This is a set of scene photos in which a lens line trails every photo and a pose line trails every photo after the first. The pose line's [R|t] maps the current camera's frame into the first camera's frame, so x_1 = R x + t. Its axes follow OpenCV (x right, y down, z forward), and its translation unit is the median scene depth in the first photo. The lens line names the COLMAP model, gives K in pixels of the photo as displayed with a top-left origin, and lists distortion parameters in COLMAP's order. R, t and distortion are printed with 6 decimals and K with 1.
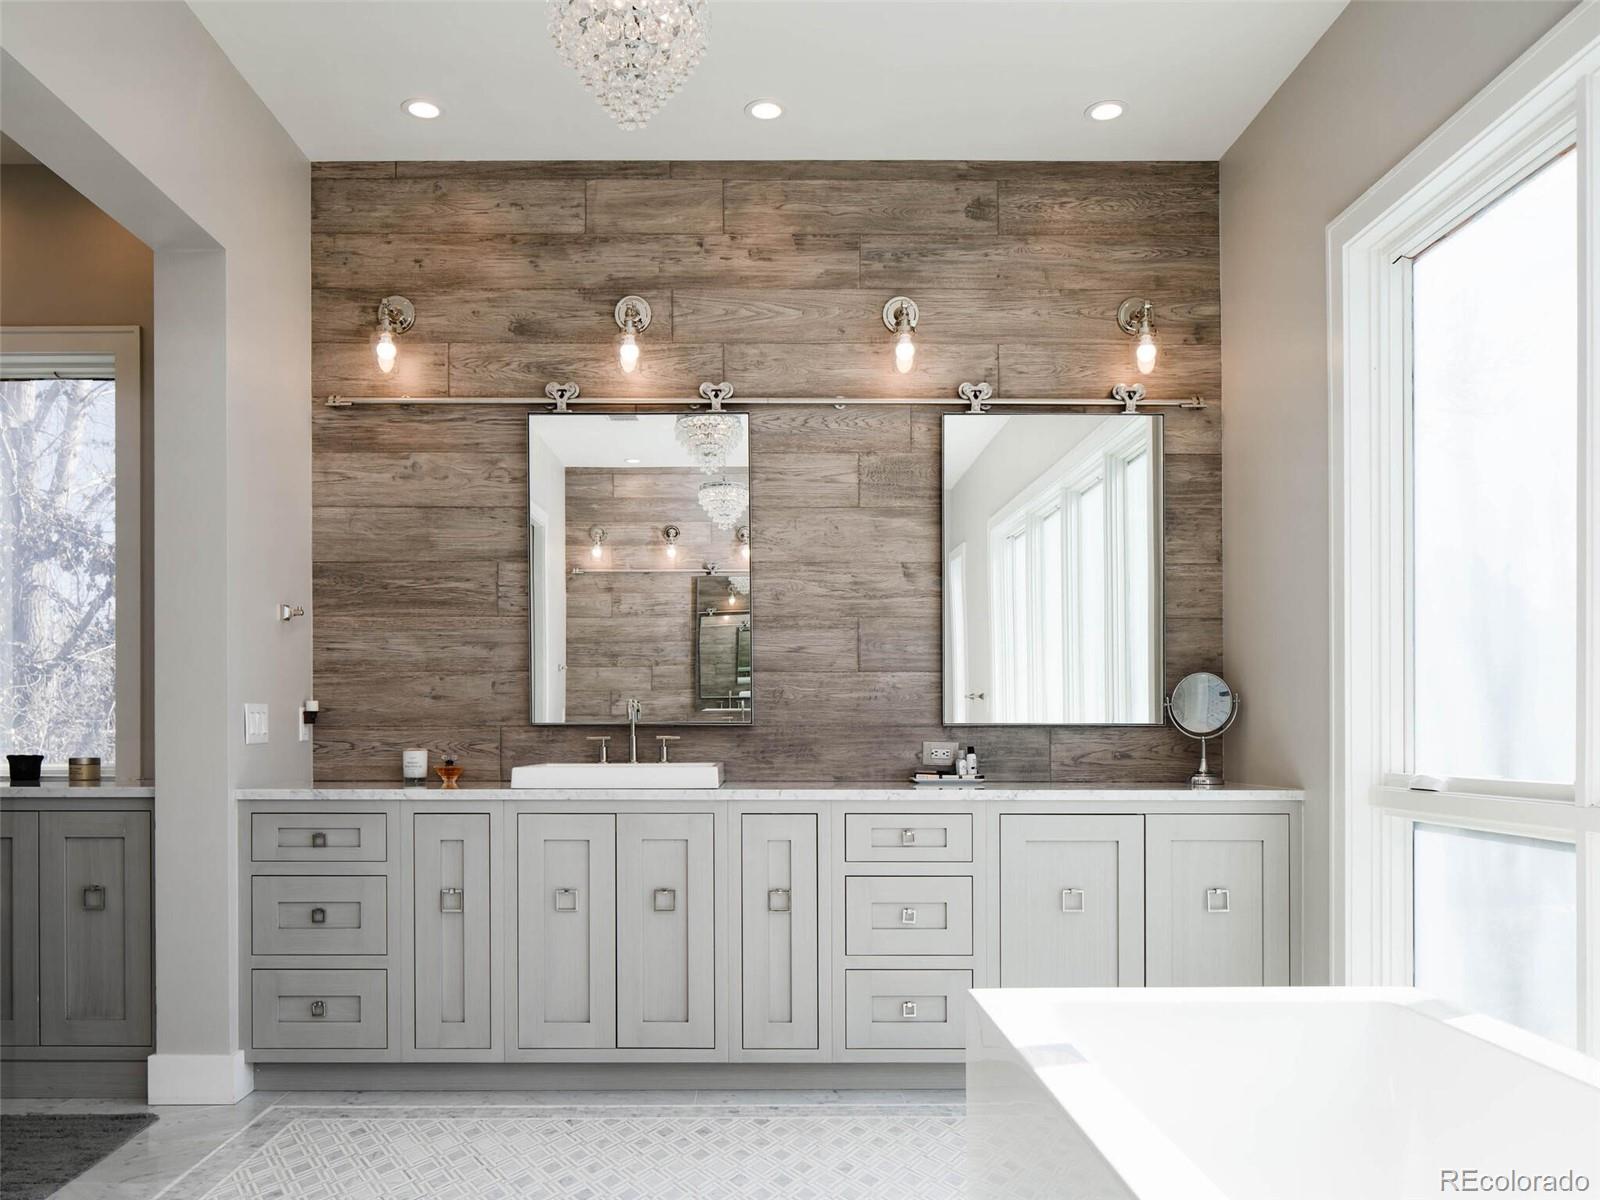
lens RADIAL K [[1240.9, 0, 782.0], [0, 1240.9, 671.5], [0, 0, 1]] dist [-0.003952, 0.002255]
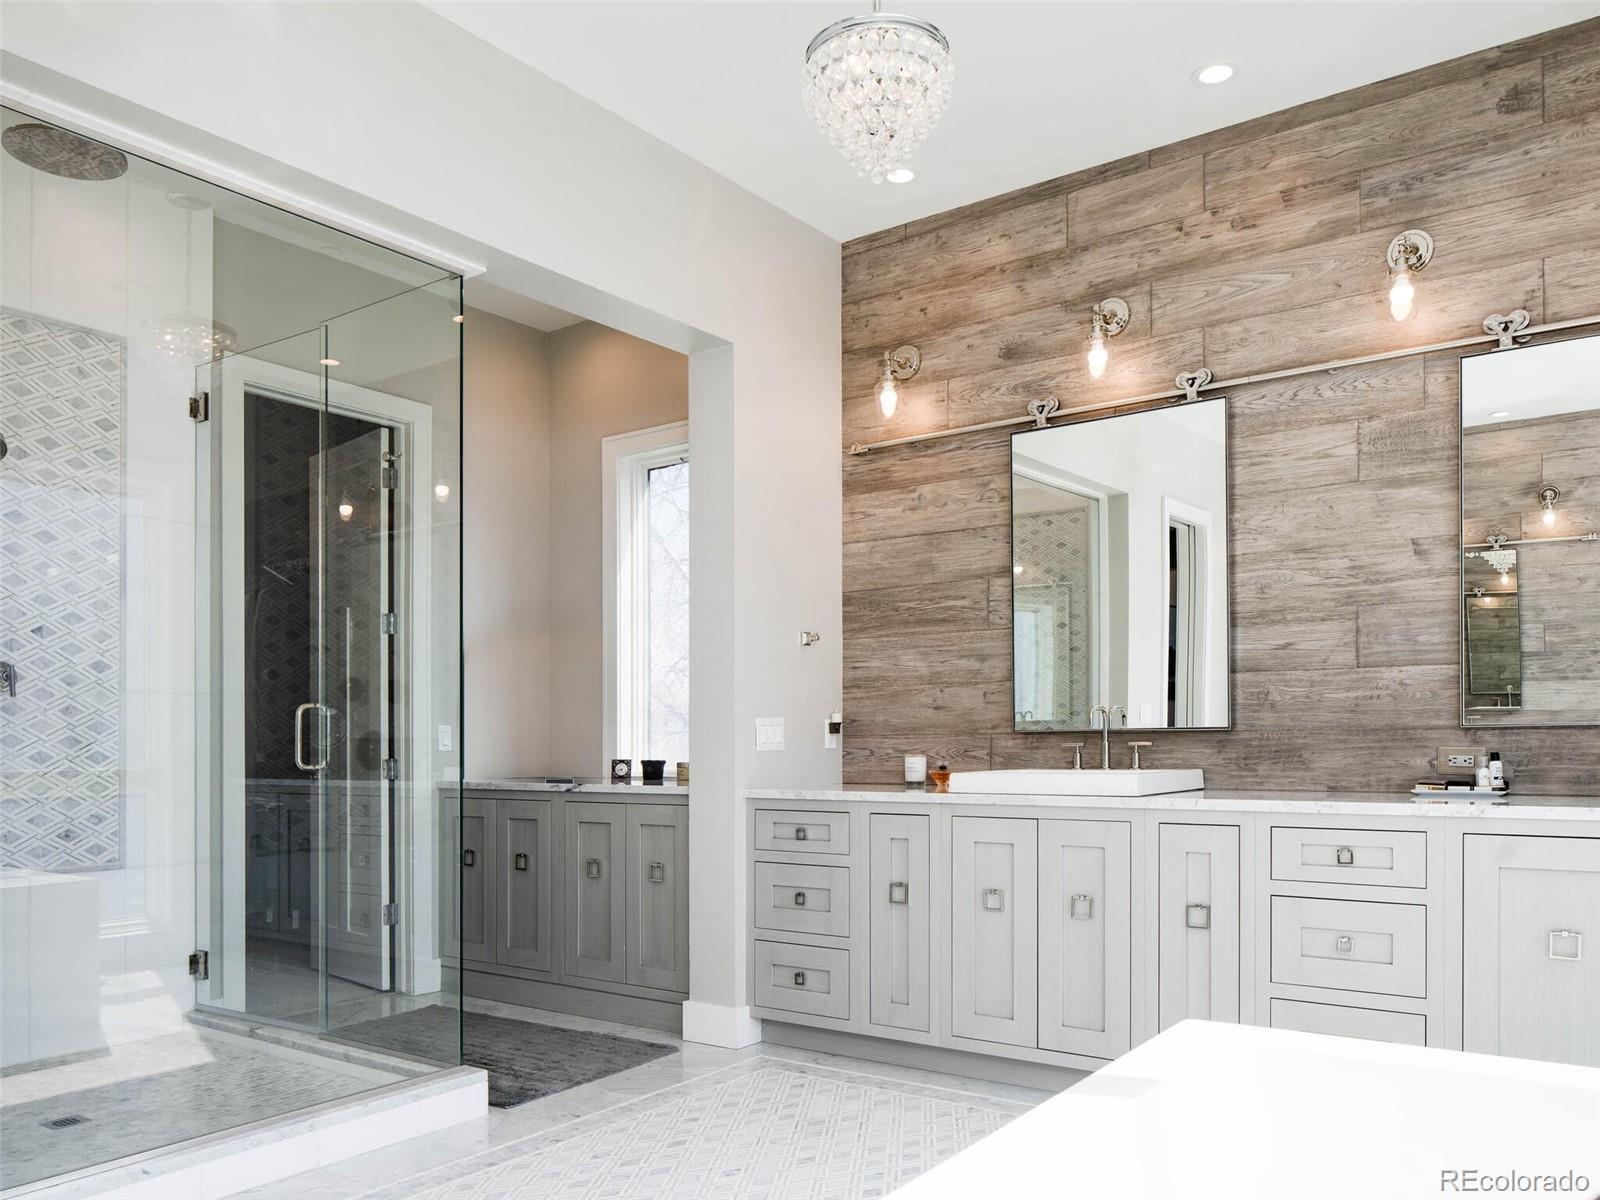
lens RADIAL K [[1240.9, 0, 782.0], [0, 1240.9, 671.5], [0, 0, 1]] dist [-0.003952, 0.002255]
pose [[0.798728, -0.040709, -0.600314, 0.261630], [0.038941, 0.999114, -0.015942, 0.000965], [0.600431, -0.010643, 0.799606, 0.047515]]
